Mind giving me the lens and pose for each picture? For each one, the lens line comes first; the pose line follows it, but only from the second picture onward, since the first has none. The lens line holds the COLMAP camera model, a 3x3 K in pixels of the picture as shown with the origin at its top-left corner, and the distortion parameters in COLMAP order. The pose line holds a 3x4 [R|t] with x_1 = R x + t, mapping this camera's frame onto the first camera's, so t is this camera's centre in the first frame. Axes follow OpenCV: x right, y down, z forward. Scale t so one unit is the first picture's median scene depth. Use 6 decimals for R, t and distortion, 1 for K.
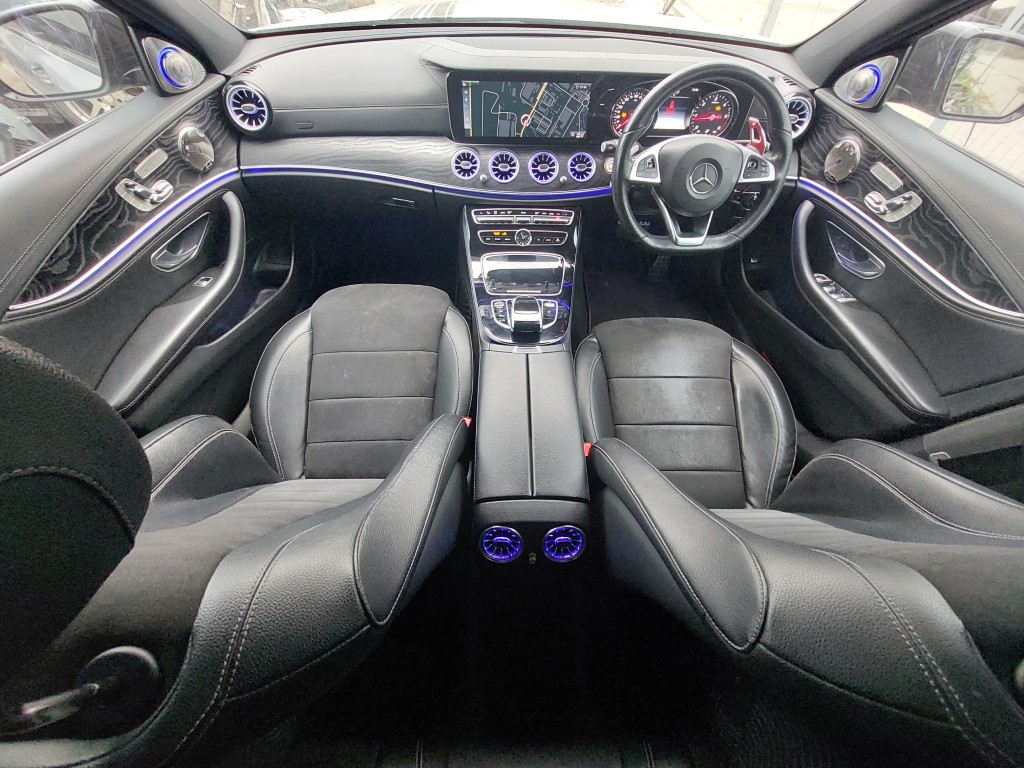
lens RADIAL K [[404.7, 0, 512.0], [0, 404.7, 384.0], [0, 0, 1]] dist [-0.000691, -0.005343]
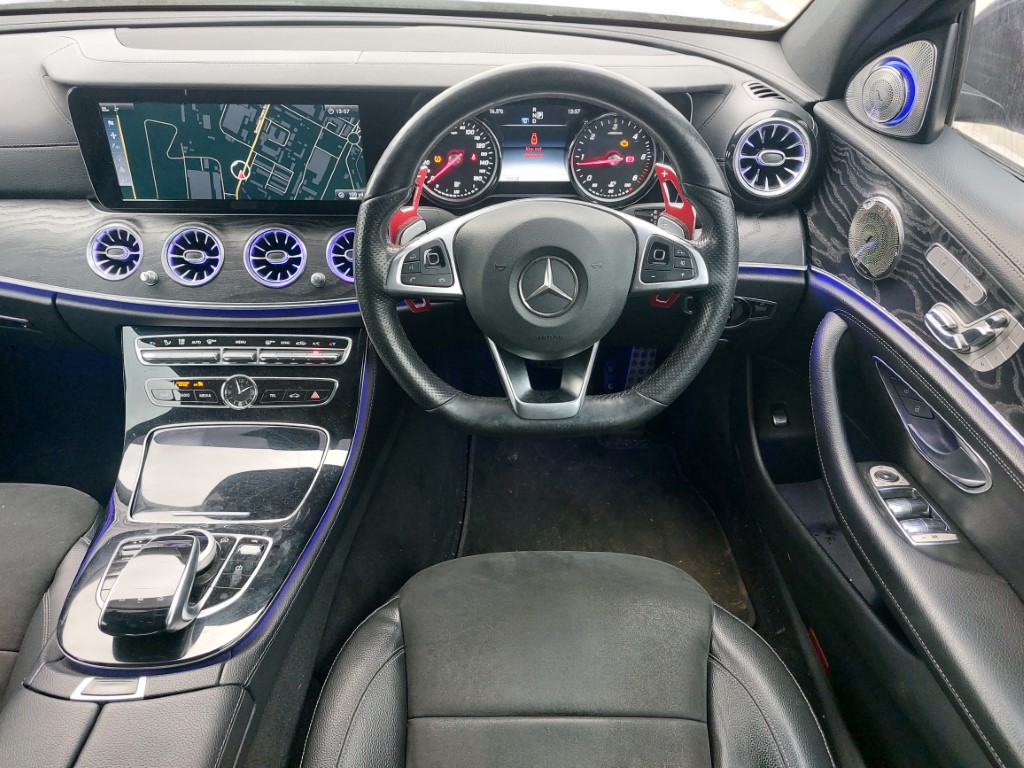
lens RADIAL K [[732.4, 0, 512.0], [0, 732.4, 384.0], [0, 0, 1]] dist [0.105950, -0.139182]
pose [[0.999699, -0.008719, -0.022920, 0.392190], [0.002500, 0.966021, -0.258451, -0.158215], [0.024395, 0.258316, 0.965752, 0.186821]]
